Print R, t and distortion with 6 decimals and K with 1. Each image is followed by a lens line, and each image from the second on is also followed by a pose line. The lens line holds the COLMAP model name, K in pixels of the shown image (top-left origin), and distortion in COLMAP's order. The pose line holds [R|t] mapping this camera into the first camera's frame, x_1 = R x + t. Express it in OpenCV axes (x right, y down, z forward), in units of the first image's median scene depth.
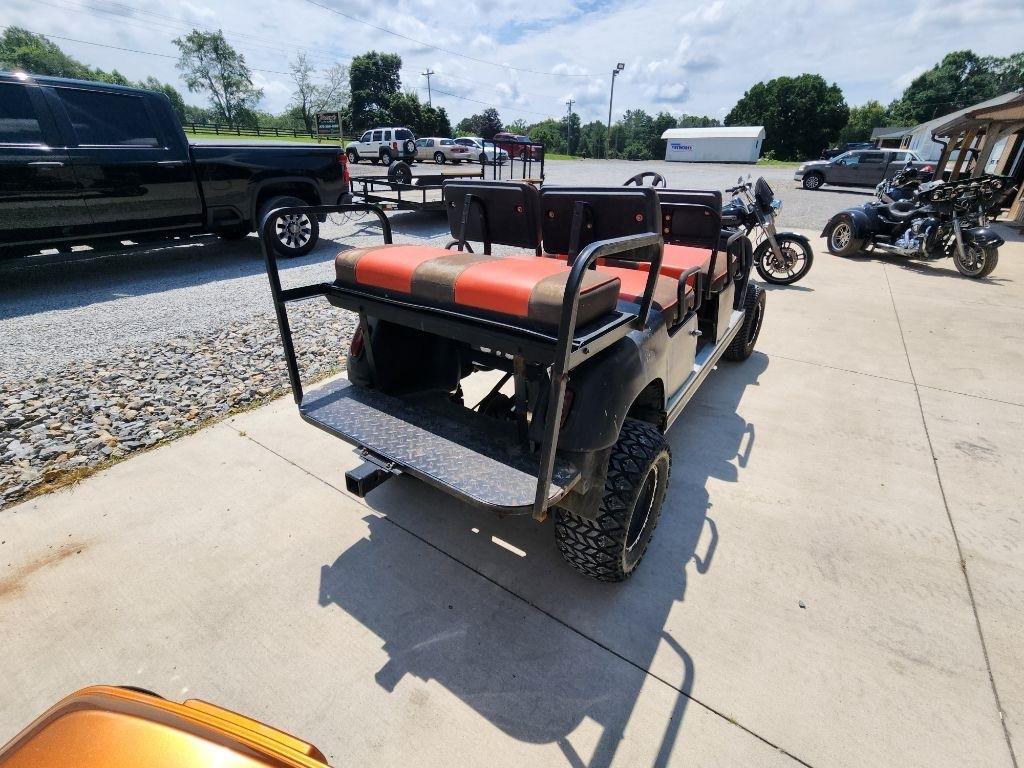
lens RADIAL K [[460.2, 0, 515.0], [0, 460.2, 374.8], [0, 0, 1]] dist [-0.009887, 0.006897]
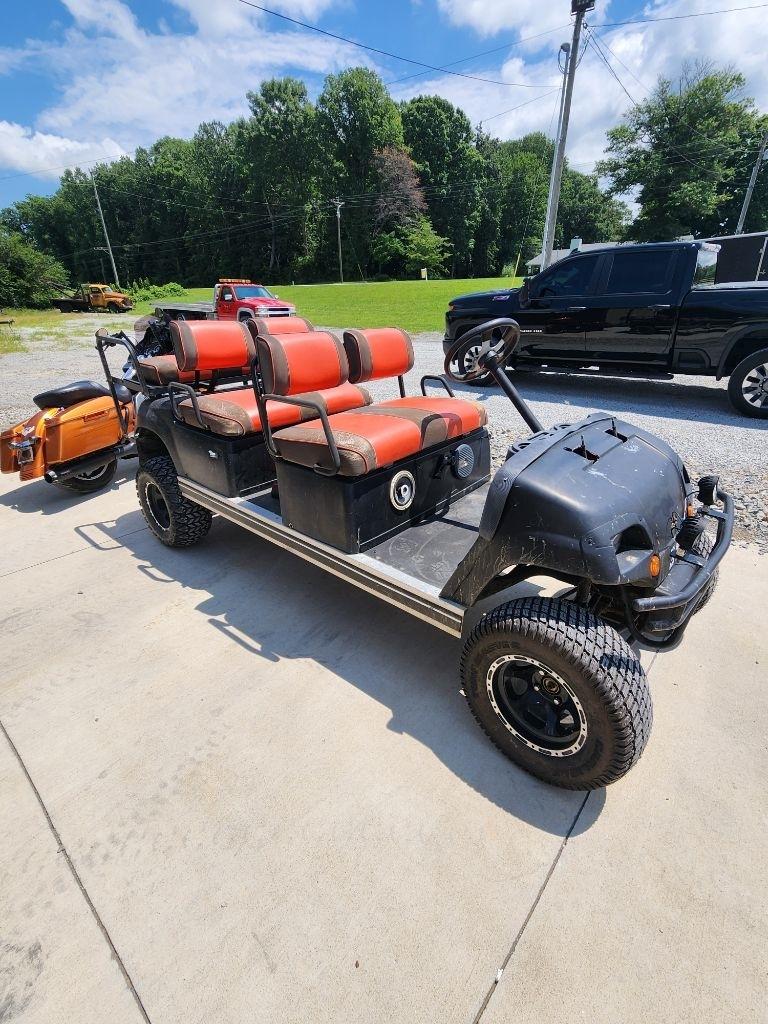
lens RADIAL K [[460.2, 0, 391.1], [0, 460.2, 517.1], [0, 0, 1]] dist [-0.009887, 0.006897]
pose [[-0.111666, 0.409872, -0.905282, 0.124069], [-0.412600, 0.809624, 0.417456, -0.053514], [0.904042, 0.420135, 0.078705, 0.118073]]
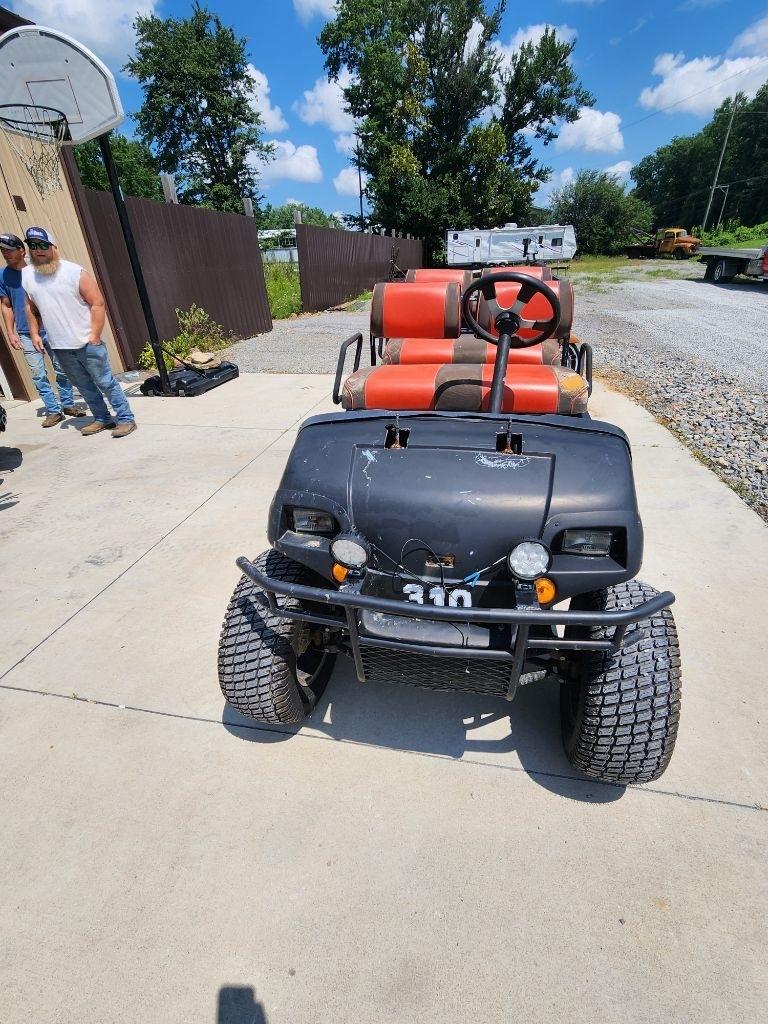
lens RADIAL K [[460.2, 0, 391.1], [0, 460.2, 517.1], [0, 0, 1]] dist [-0.009887, 0.006897]
pose [[-0.914489, 0.204364, -0.349207, 0.081461], [-0.162005, 0.605923, 0.778853, -0.082019], [0.370762, 0.768825, -0.521002, 0.179616]]
